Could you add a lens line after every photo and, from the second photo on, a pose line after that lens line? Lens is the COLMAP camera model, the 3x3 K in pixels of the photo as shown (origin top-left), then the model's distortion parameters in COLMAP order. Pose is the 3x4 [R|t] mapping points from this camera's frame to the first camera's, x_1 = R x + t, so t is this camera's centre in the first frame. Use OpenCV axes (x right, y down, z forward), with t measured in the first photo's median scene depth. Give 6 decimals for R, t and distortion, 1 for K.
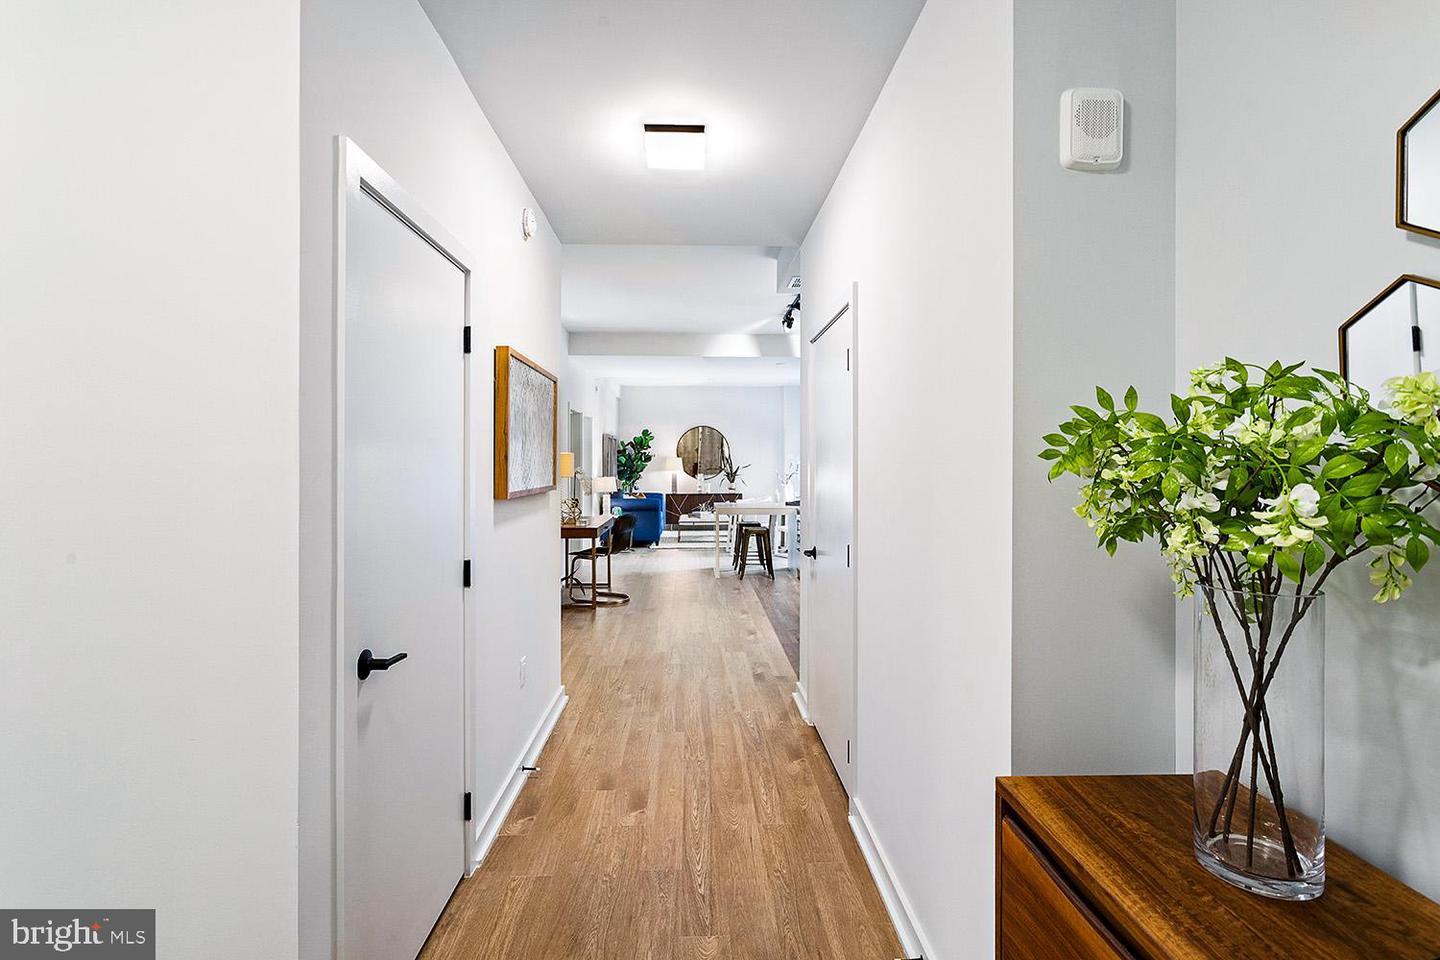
lens RADIAL K [[696.9, 0, 711.4], [0, 696.9, 464.7], [0, 0, 1]] dist [-0.000409, -0.000472]
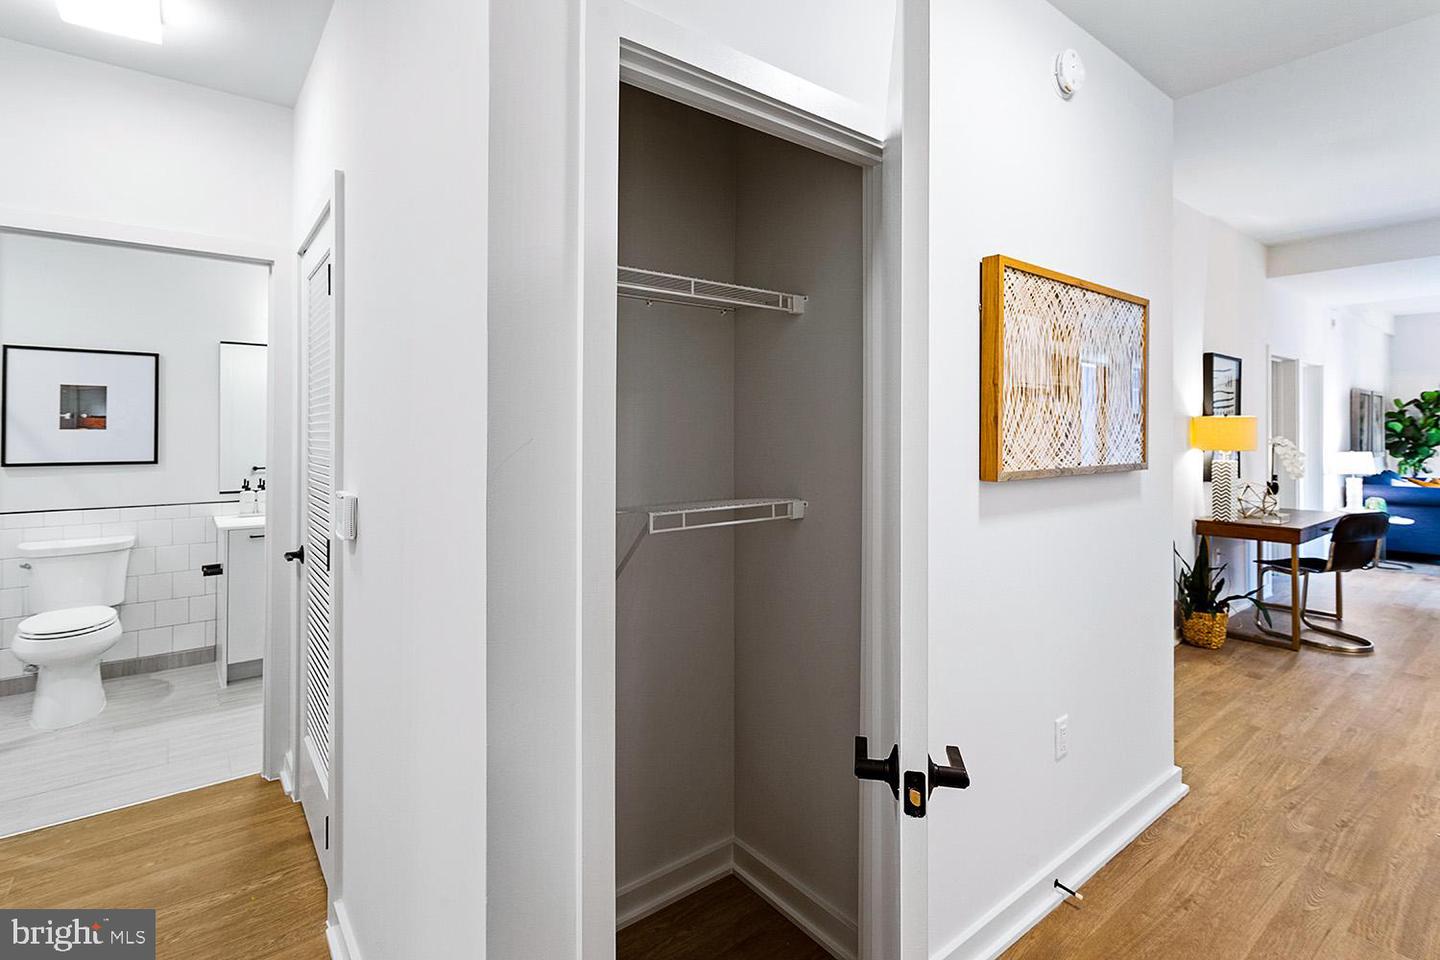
lens RADIAL K [[696.9, 0, 705.8], [0, 696.9, 423.0], [0, 0, 1]] dist [-0.000409, -0.000472]
pose [[0.592093, -0.004671, -0.805856, 0.025218], [-0.006190, 0.999927, -0.010344, 0.000481], [0.805846, 0.011113, 0.592021, 0.112763]]
